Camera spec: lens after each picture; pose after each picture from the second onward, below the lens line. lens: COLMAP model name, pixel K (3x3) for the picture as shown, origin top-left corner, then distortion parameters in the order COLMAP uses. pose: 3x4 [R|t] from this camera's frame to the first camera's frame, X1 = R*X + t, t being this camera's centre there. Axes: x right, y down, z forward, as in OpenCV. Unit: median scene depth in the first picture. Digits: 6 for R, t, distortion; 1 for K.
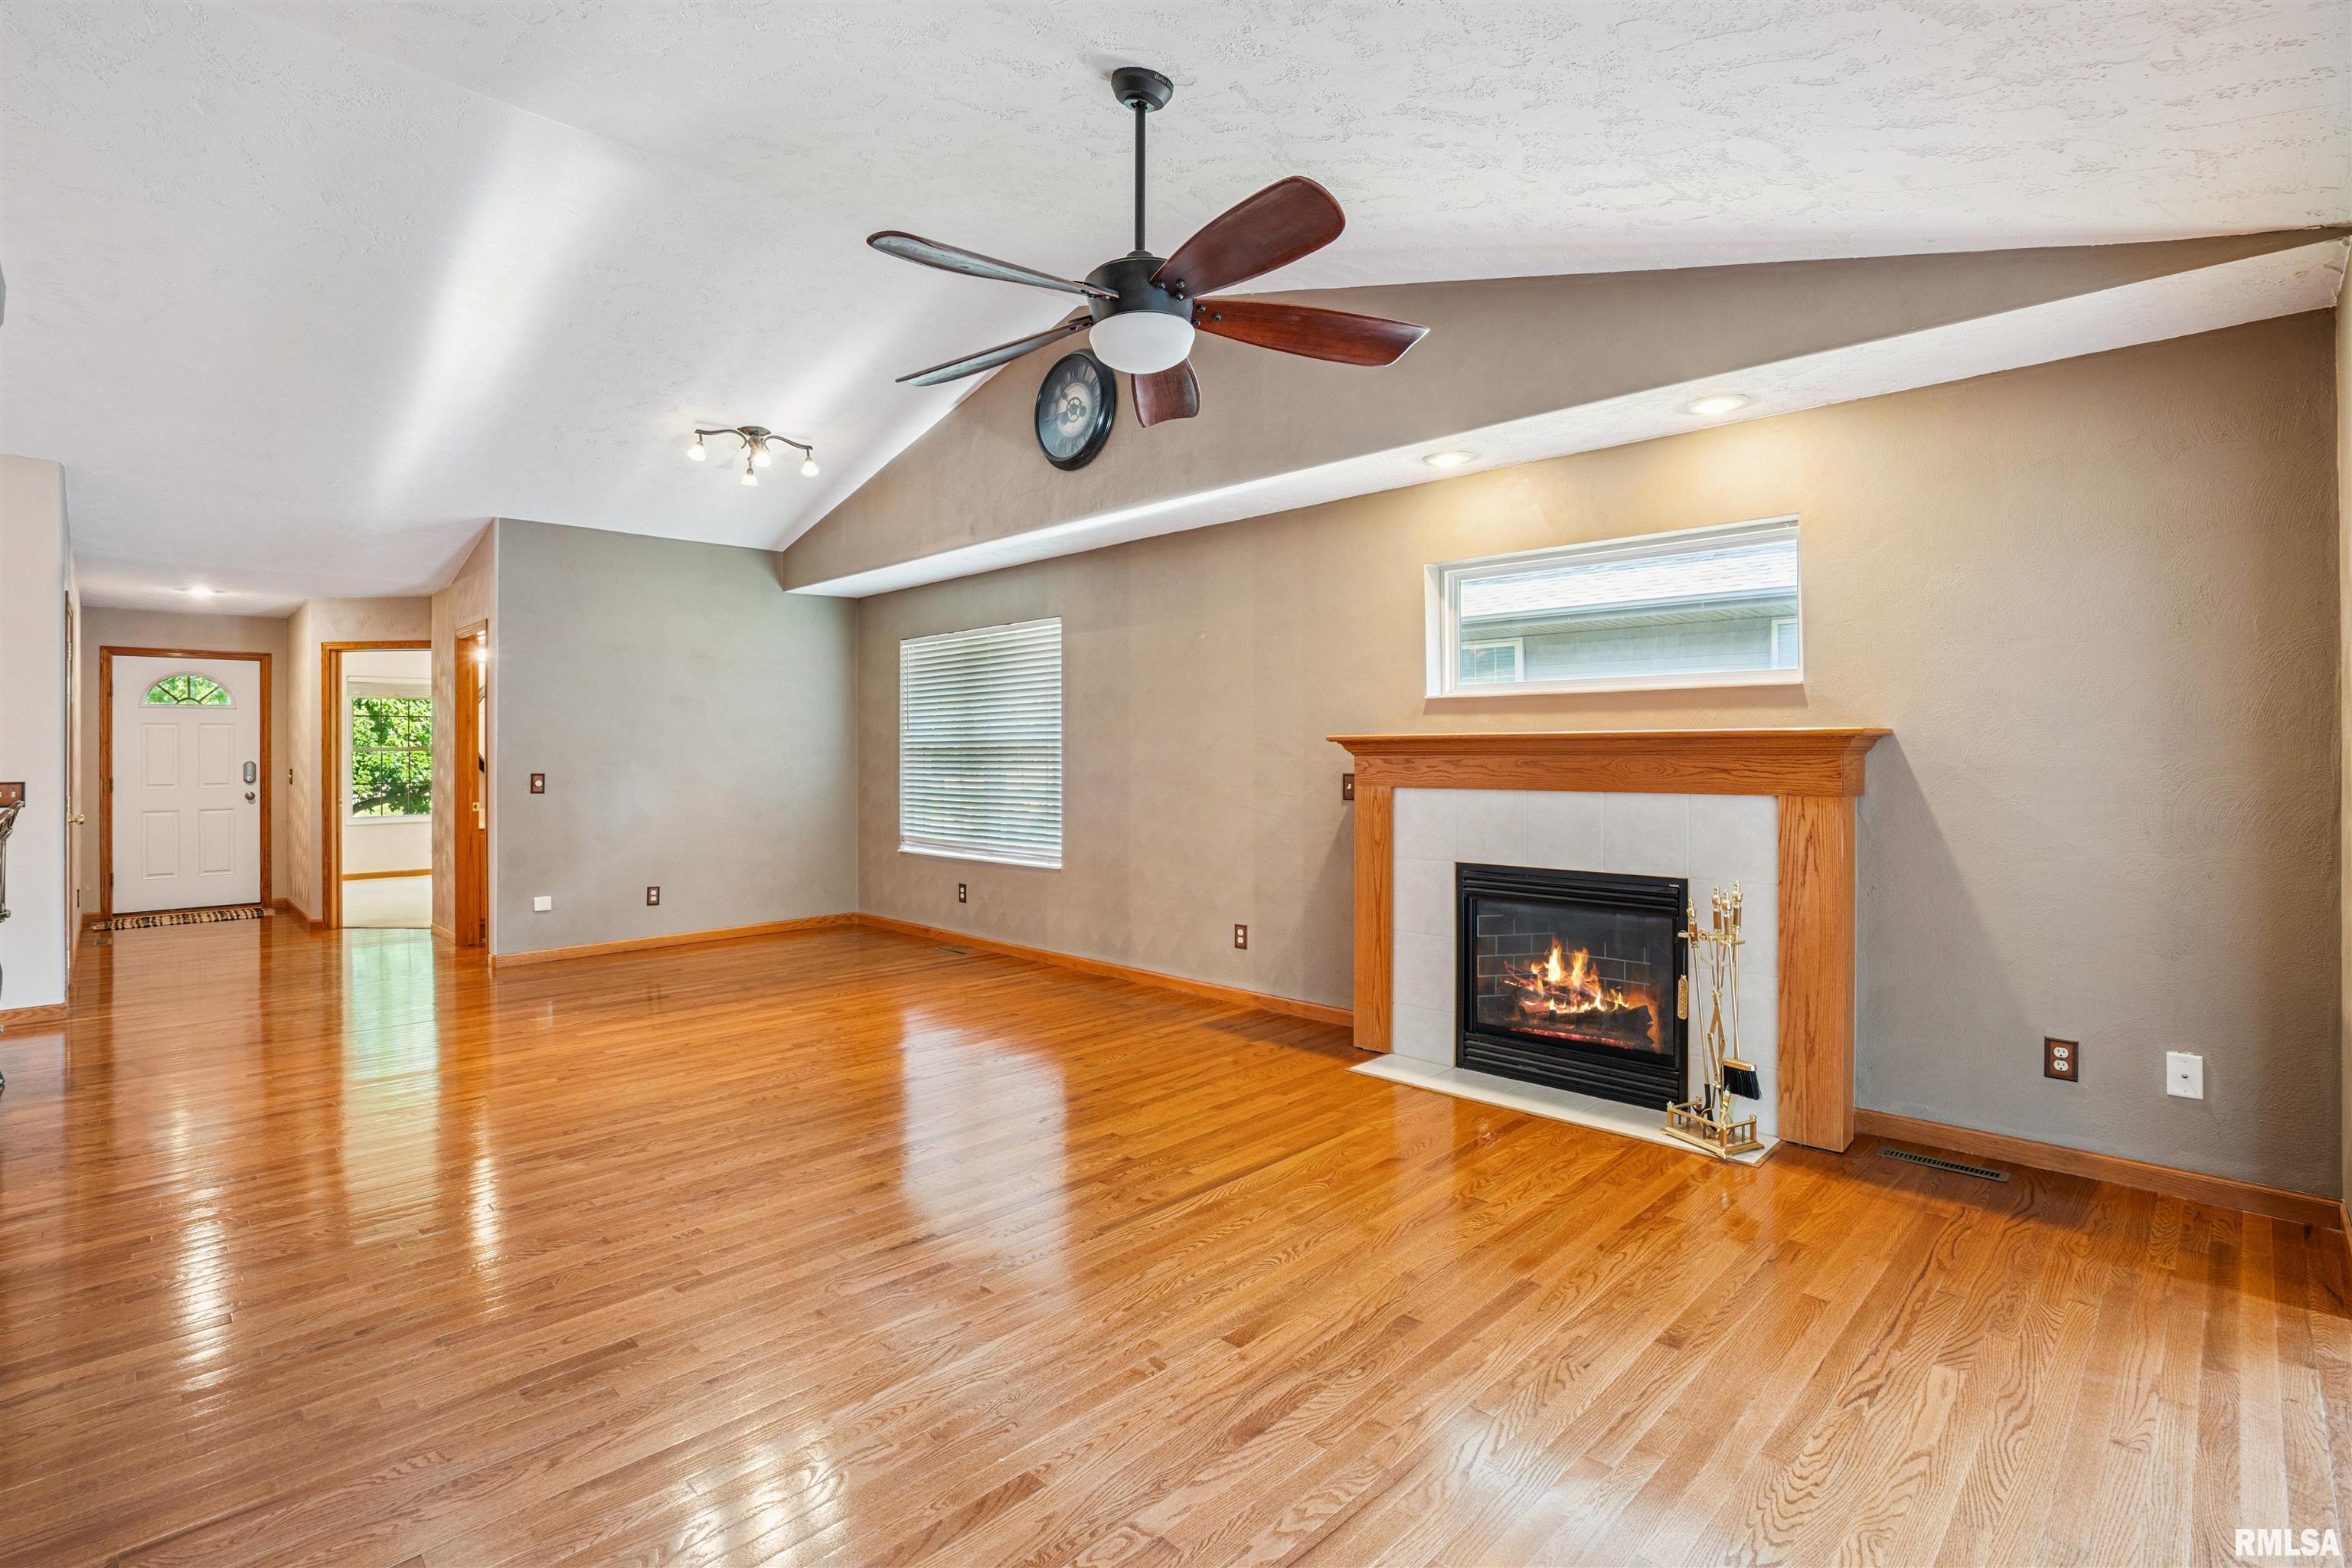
lens RADIAL K [[1105.5, 0, 1159.4], [0, 1105.5, 774.6], [0, 0, 1]] dist [-0.000228, 0.000095]
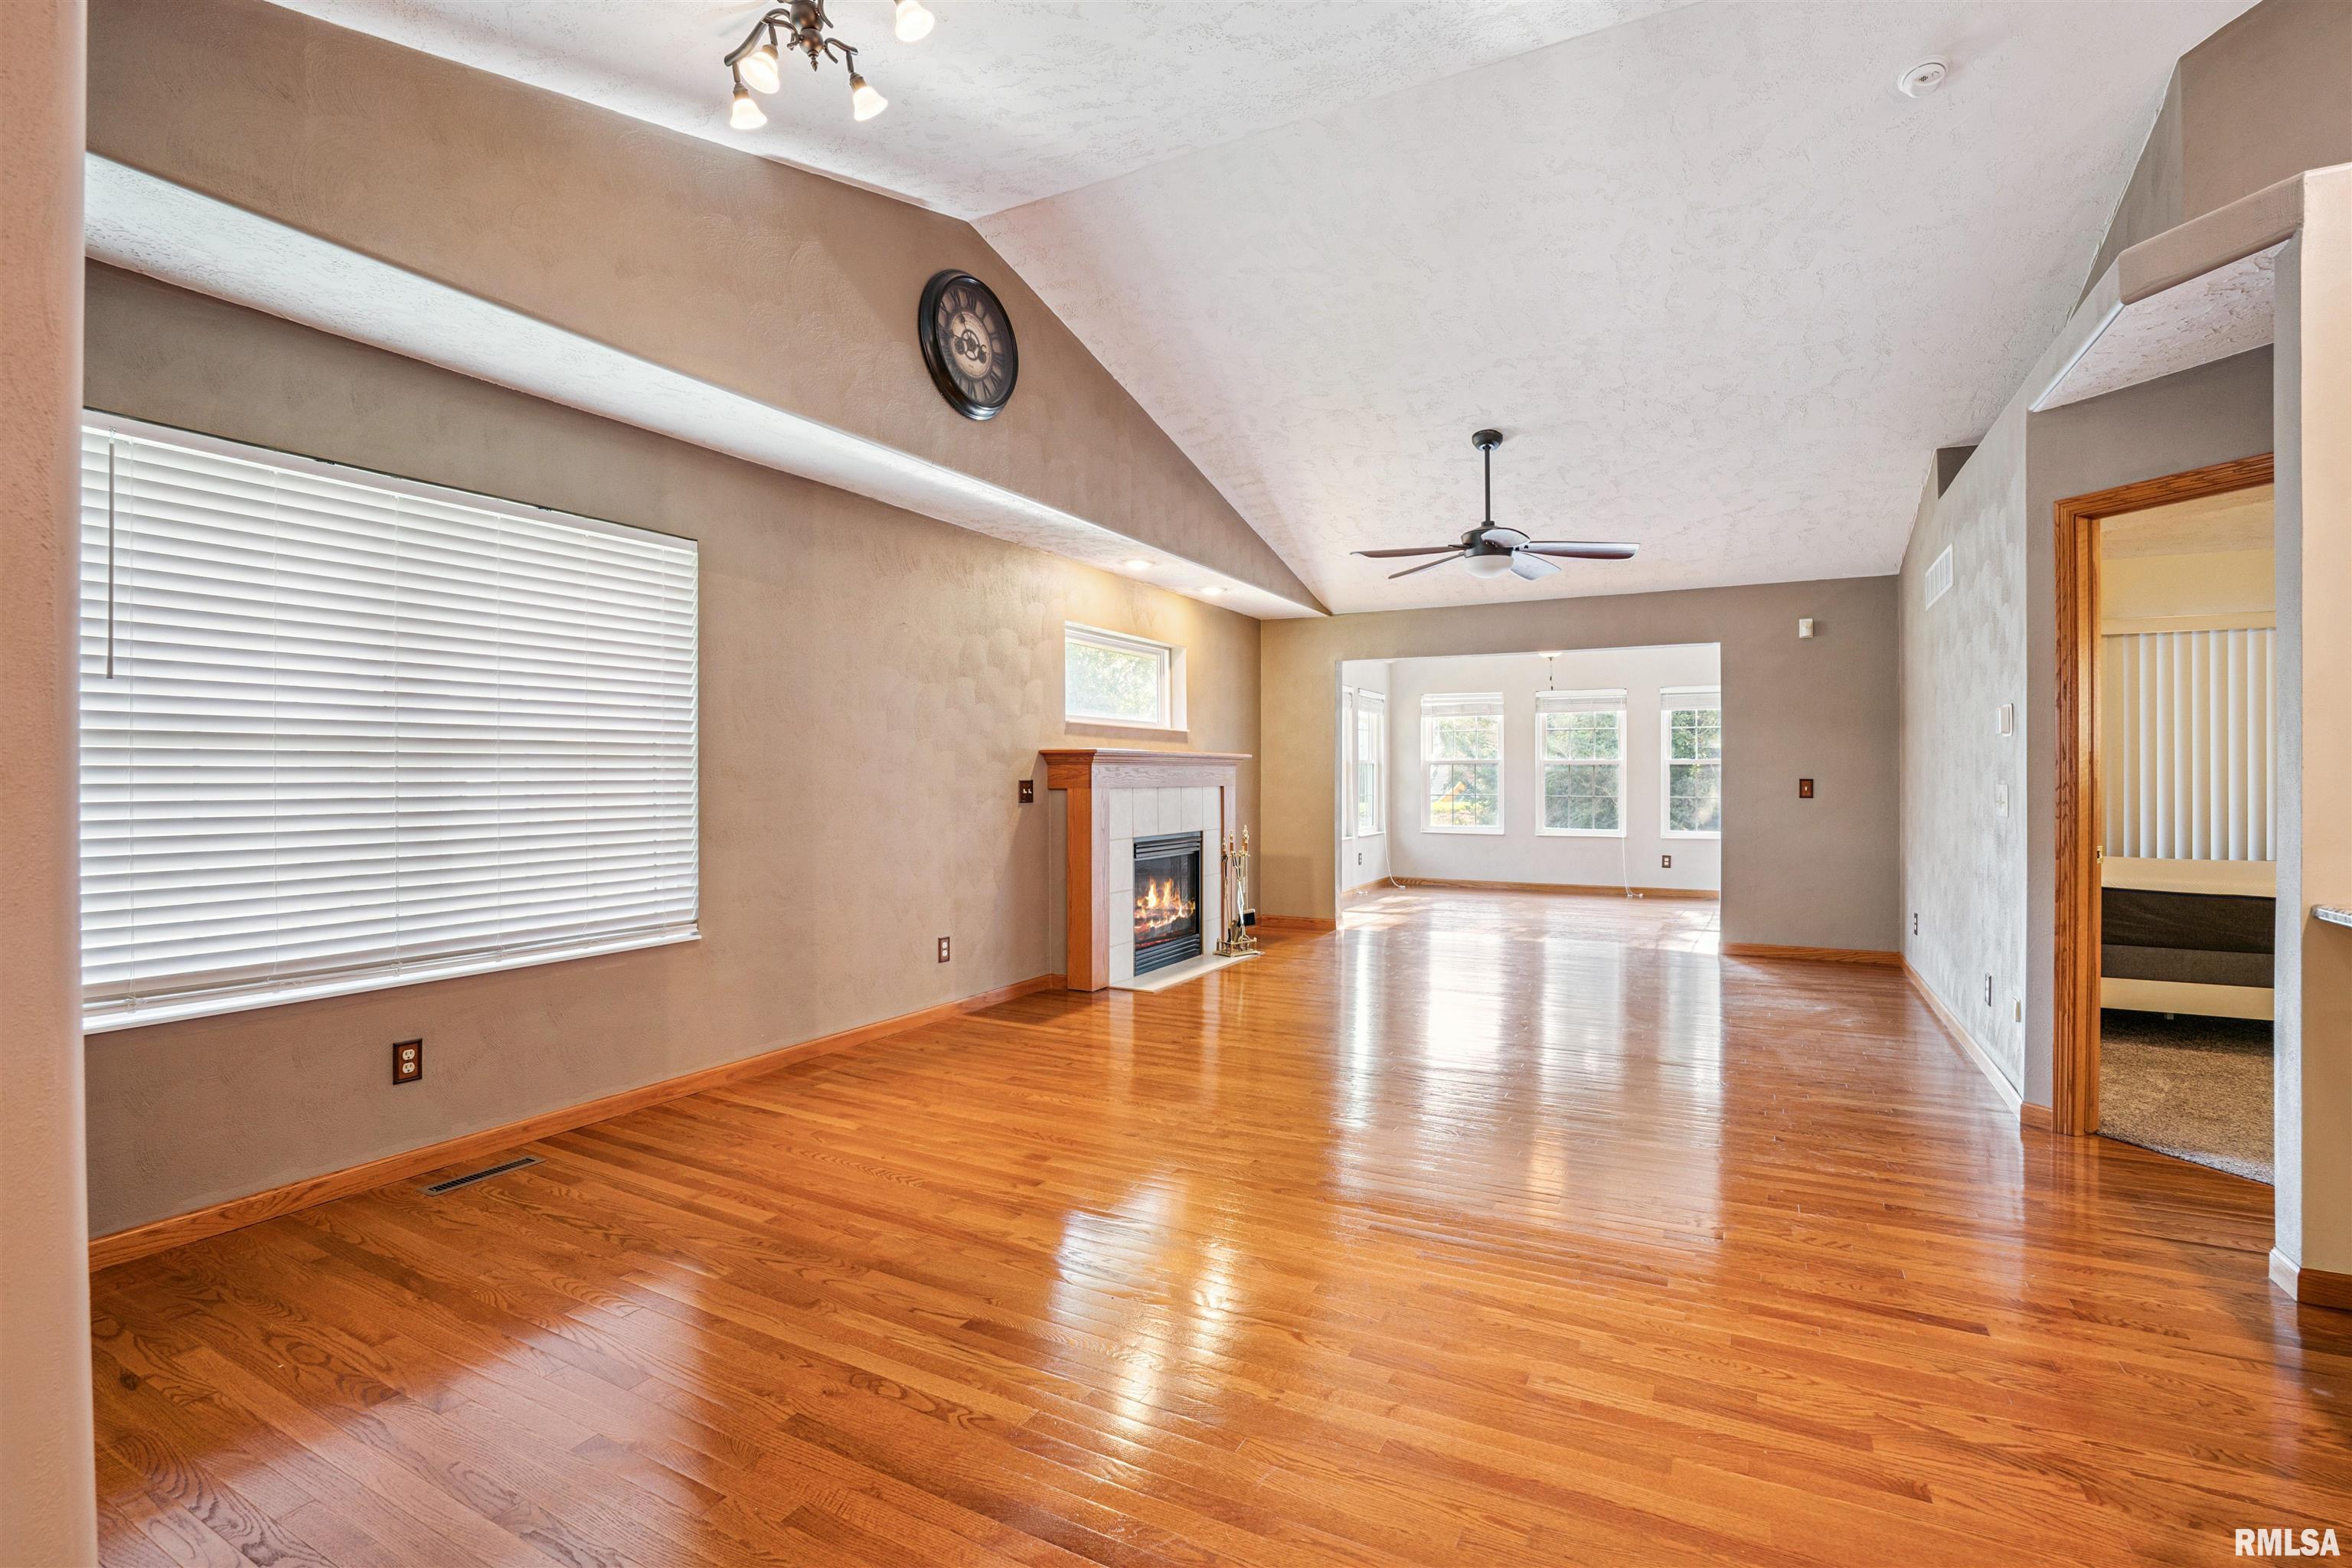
lens RADIAL K [[1108.0, 0, 1174.0], [0, 1108.0, 740.5], [0, 0, 1]] dist [-0.029766, 0.000125]
pose [[-0.263996, 0.021996, 0.964273, -0.920643], [0.007338, 0.999757, -0.020796, -0.015412], [-0.964496, 0.001586, -0.264093, 1.084942]]
